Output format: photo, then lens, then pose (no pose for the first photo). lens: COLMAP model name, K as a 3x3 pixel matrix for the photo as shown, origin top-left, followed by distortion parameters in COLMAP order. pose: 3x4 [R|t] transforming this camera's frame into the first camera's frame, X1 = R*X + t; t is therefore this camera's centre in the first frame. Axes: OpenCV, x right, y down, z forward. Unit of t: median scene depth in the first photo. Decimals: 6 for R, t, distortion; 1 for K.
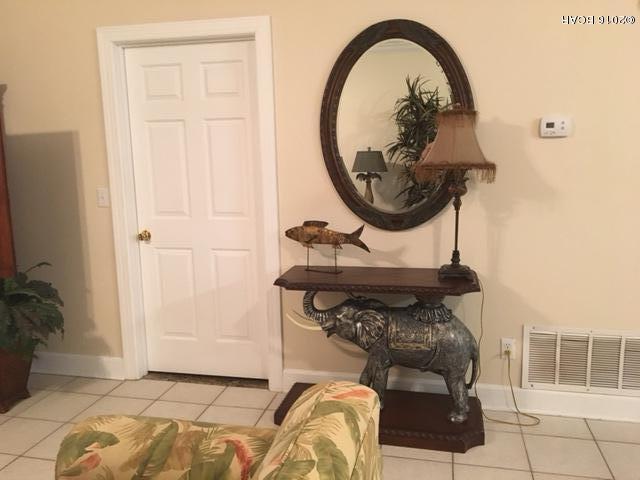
lens RADIAL K [[547.5, 0, 320.6], [0, 547.5, 238.5], [0, 0, 1]] dist [0.078359, -0.089935]
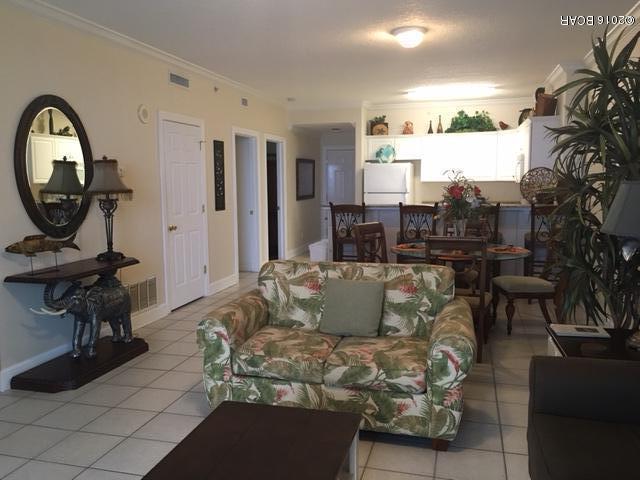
lens RADIAL K [[547.5, 0, 319.2], [0, 547.5, 239.2], [0, 0, 1]] dist [0.078359, -0.089935]
pose [[0.066159, -0.098070, 0.992978, -1.274291], [0.161860, 0.983033, 0.086304, -0.027077], [-0.984593, 0.155014, 0.080910, 0.227338]]
